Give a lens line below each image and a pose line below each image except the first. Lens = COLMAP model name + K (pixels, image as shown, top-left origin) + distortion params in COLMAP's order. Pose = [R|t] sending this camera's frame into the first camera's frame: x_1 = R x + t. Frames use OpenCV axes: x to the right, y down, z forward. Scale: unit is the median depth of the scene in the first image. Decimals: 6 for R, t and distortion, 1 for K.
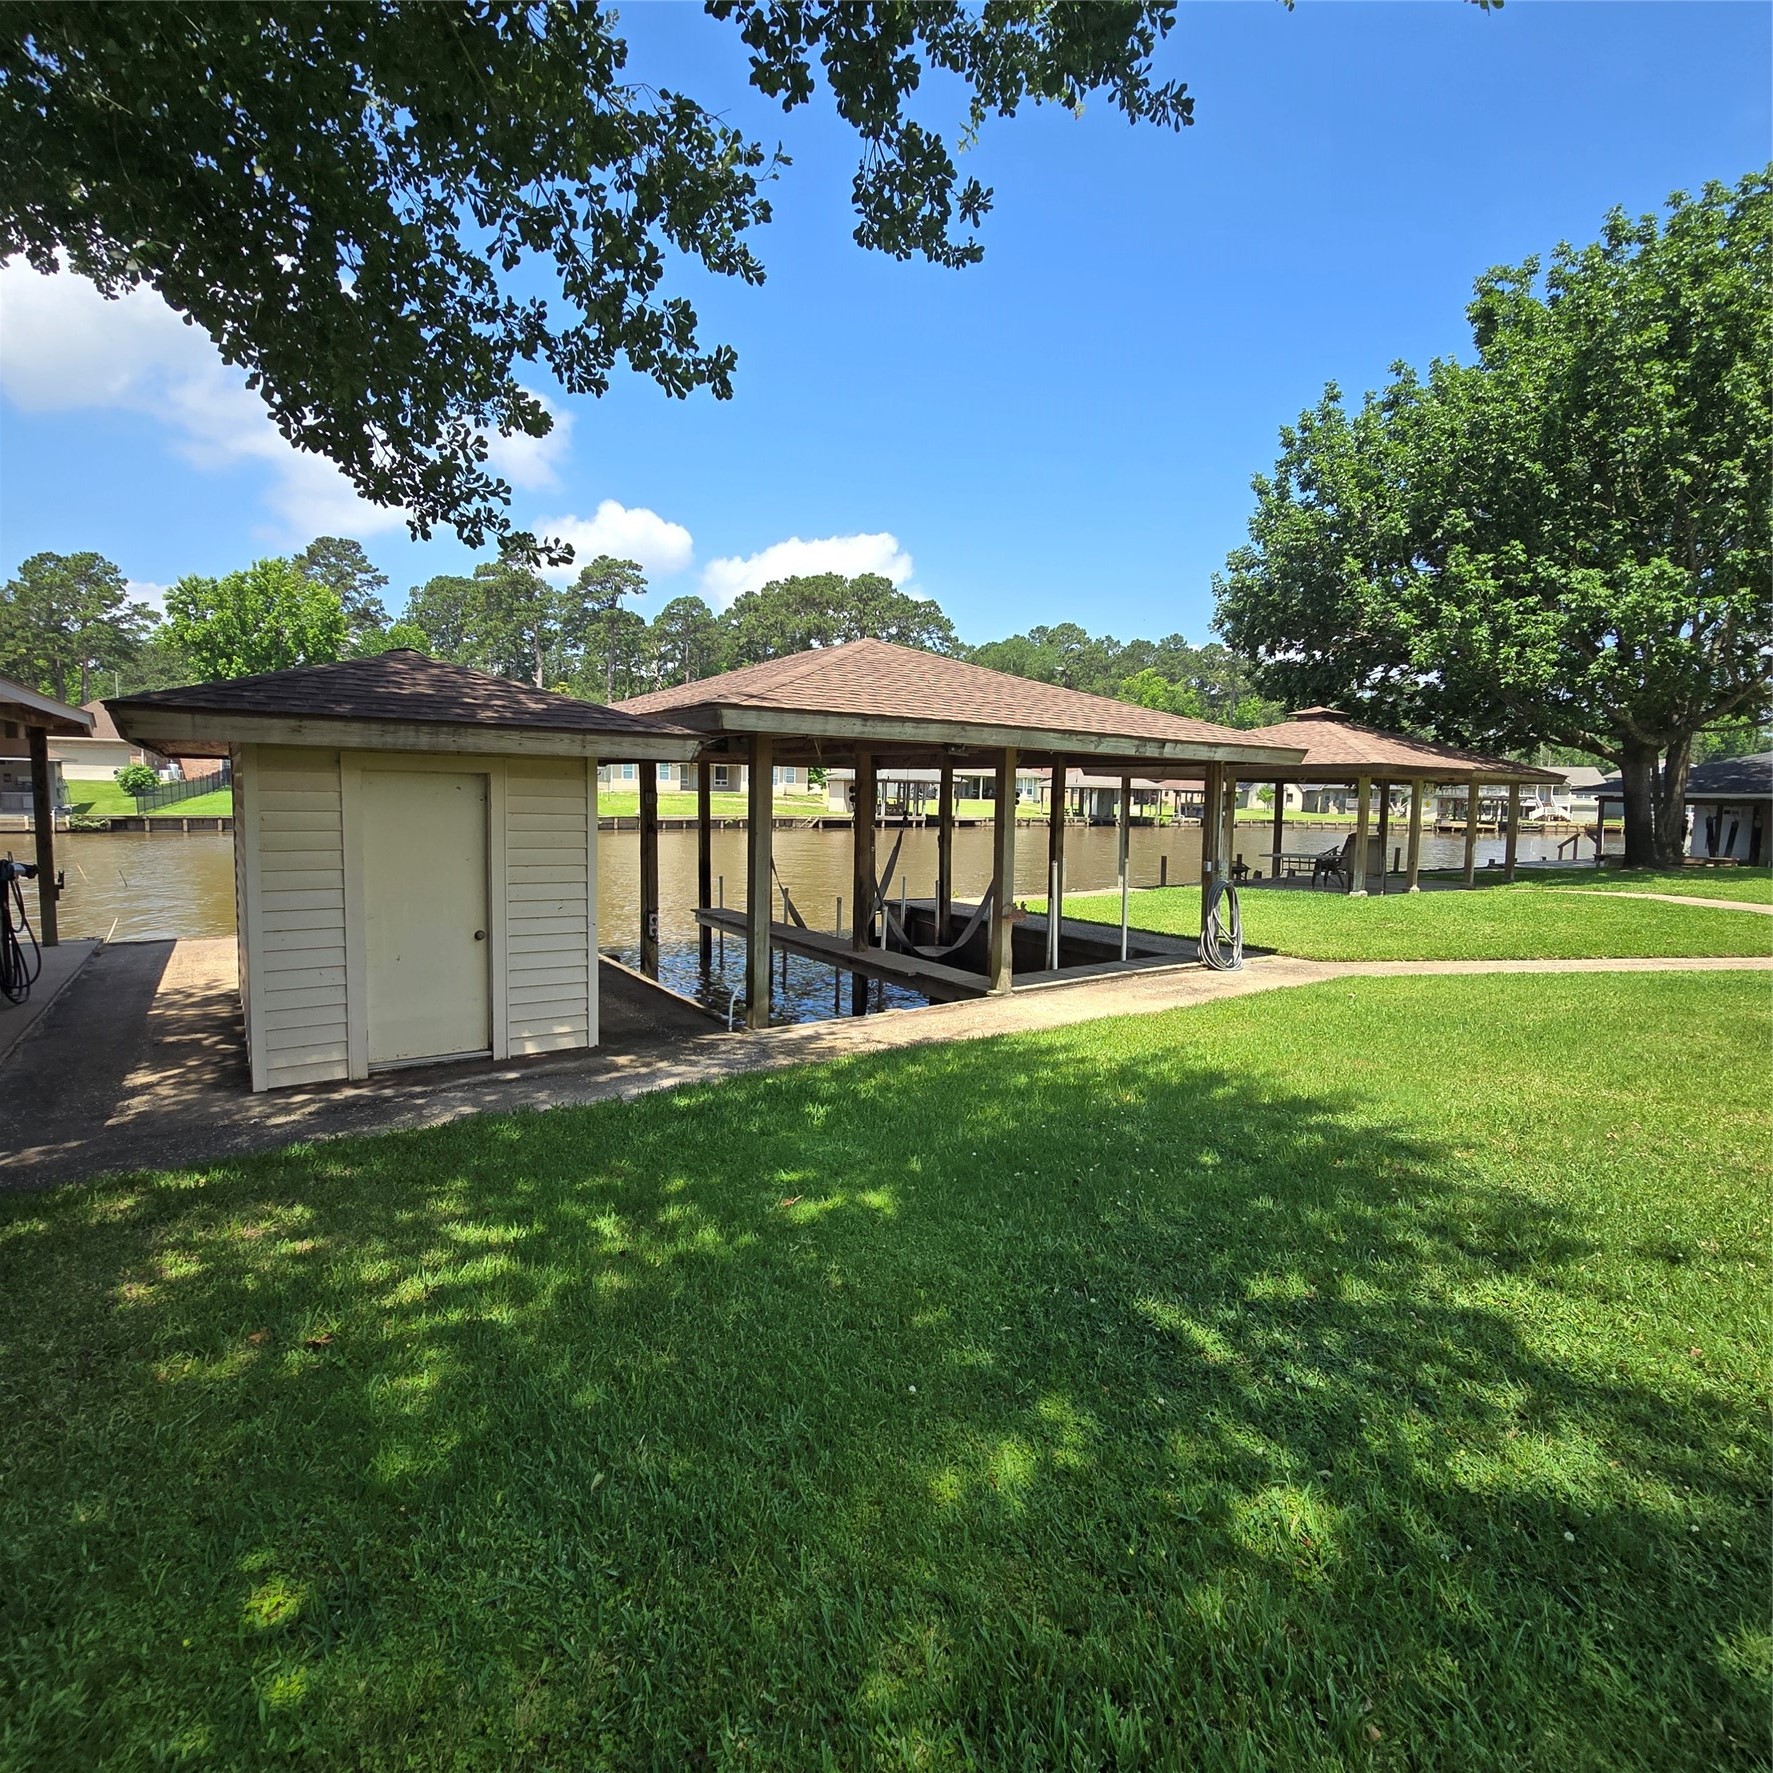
lens RADIAL K [[963.0, 0, 886.5], [0, 963.0, 886.5], [0, 0, 1]] dist [-0.000460, -0.000092]
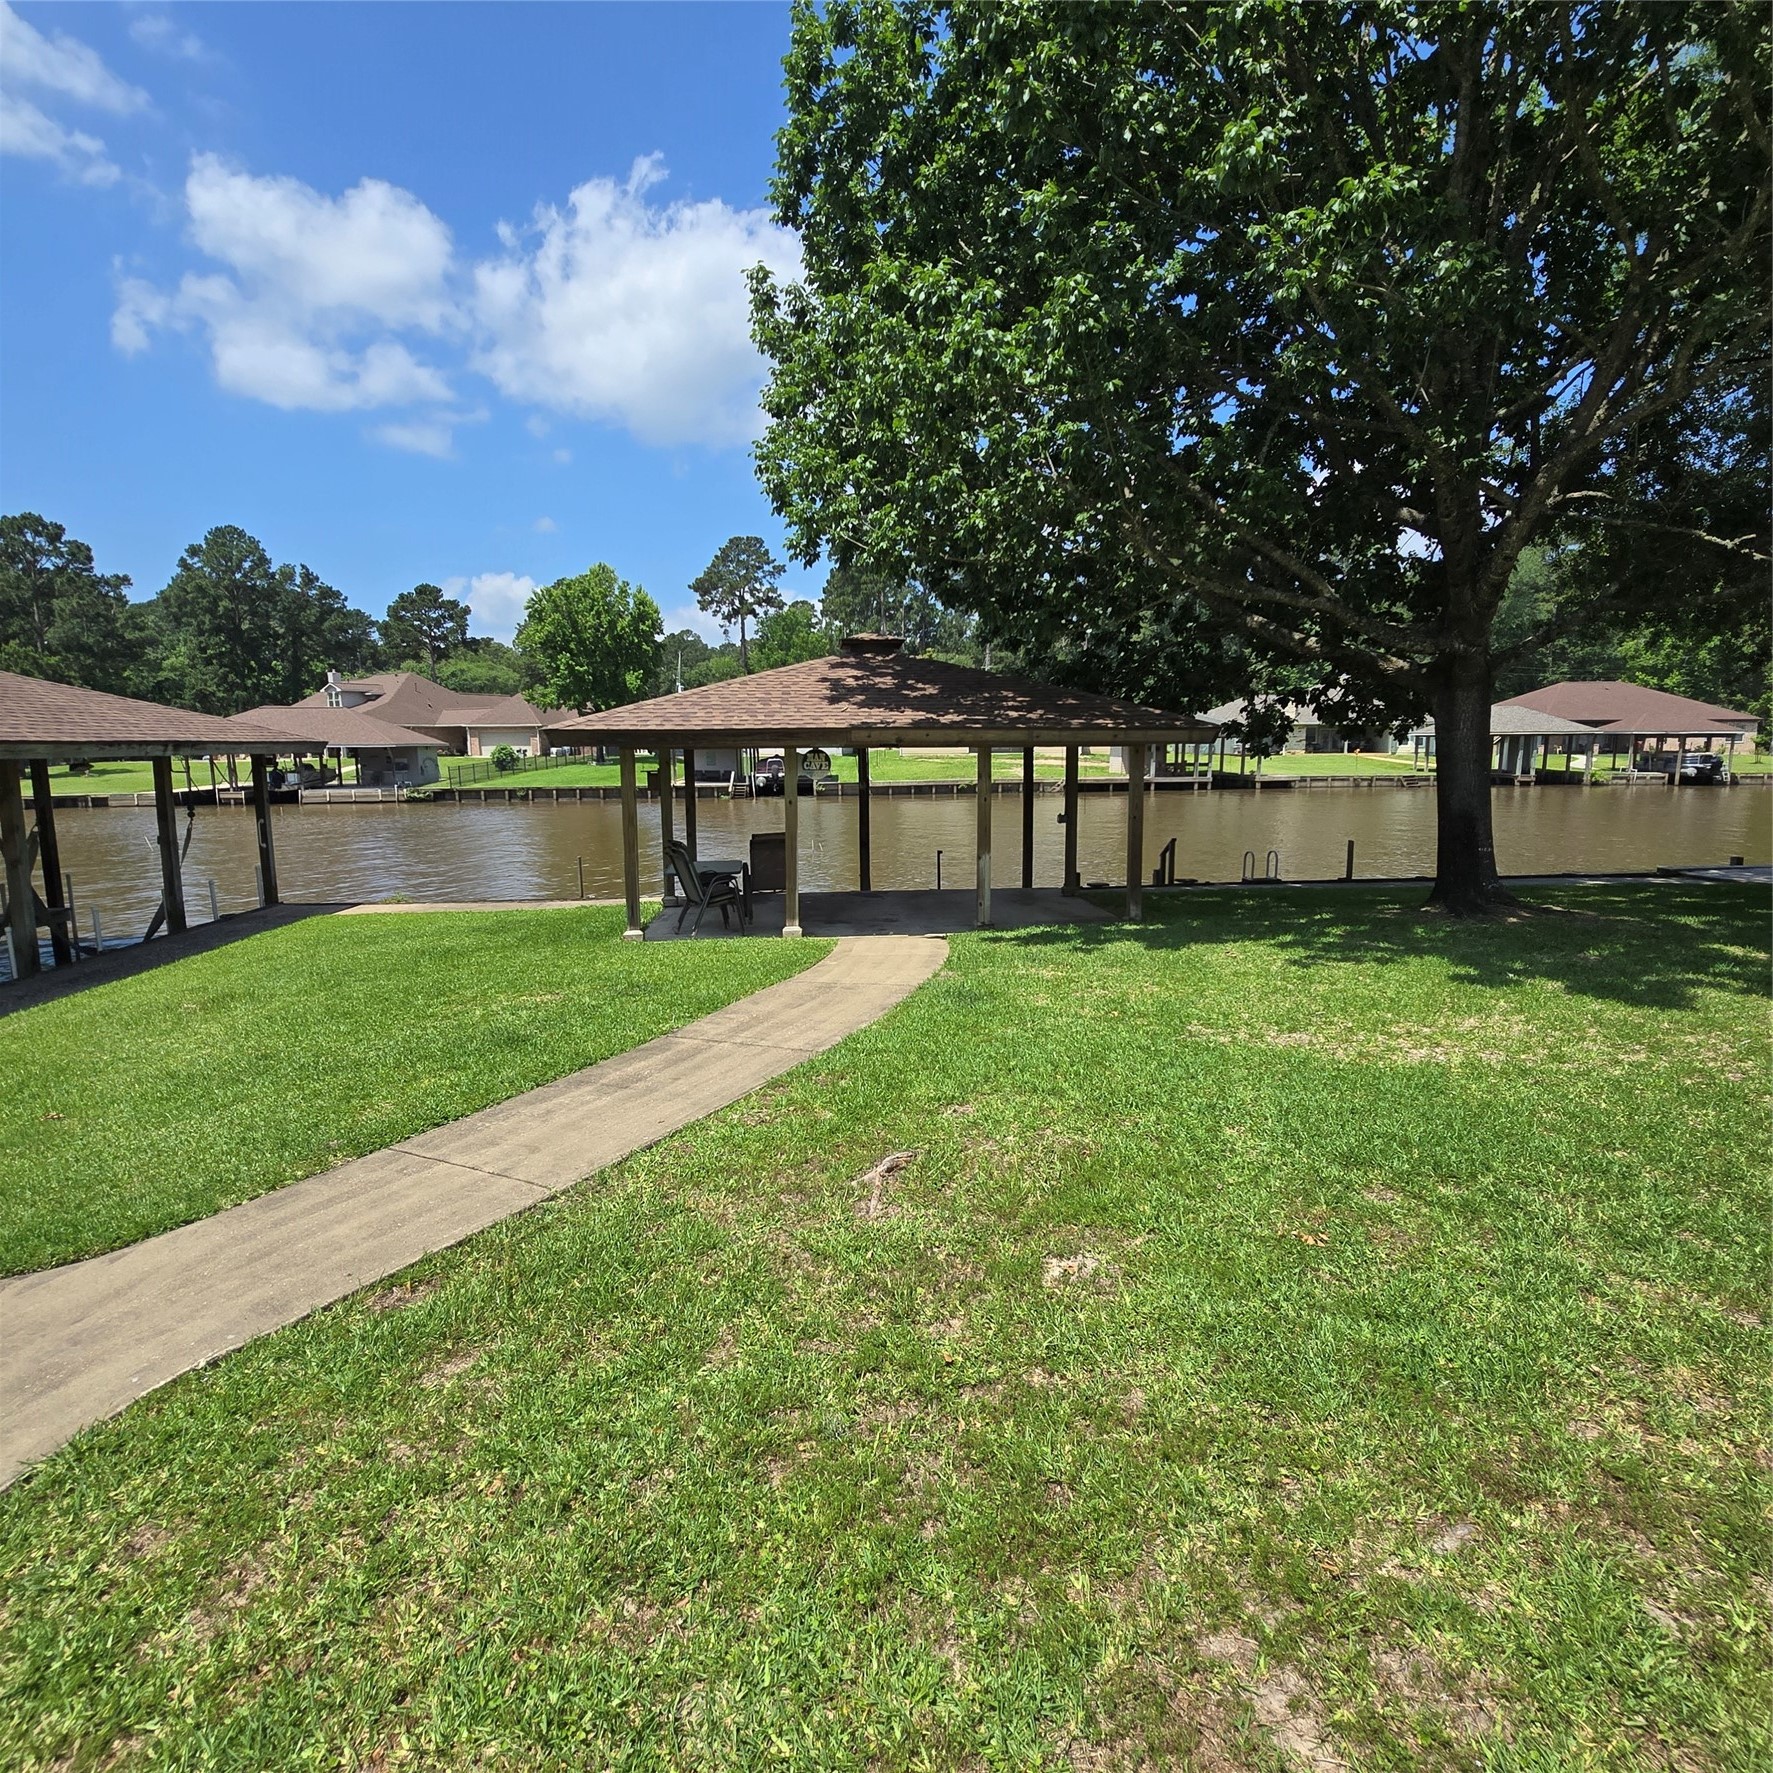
lens RADIAL K [[963.0, 0, 886.5], [0, 963.0, 886.5], [0, 0, 1]] dist [-0.000460, -0.000092]
pose [[0.805425, 0.048644, -0.590699, 0.285489], [-0.026794, 0.998596, 0.045700, -0.012715], [0.592092, -0.020981, 0.805597, 0.218465]]
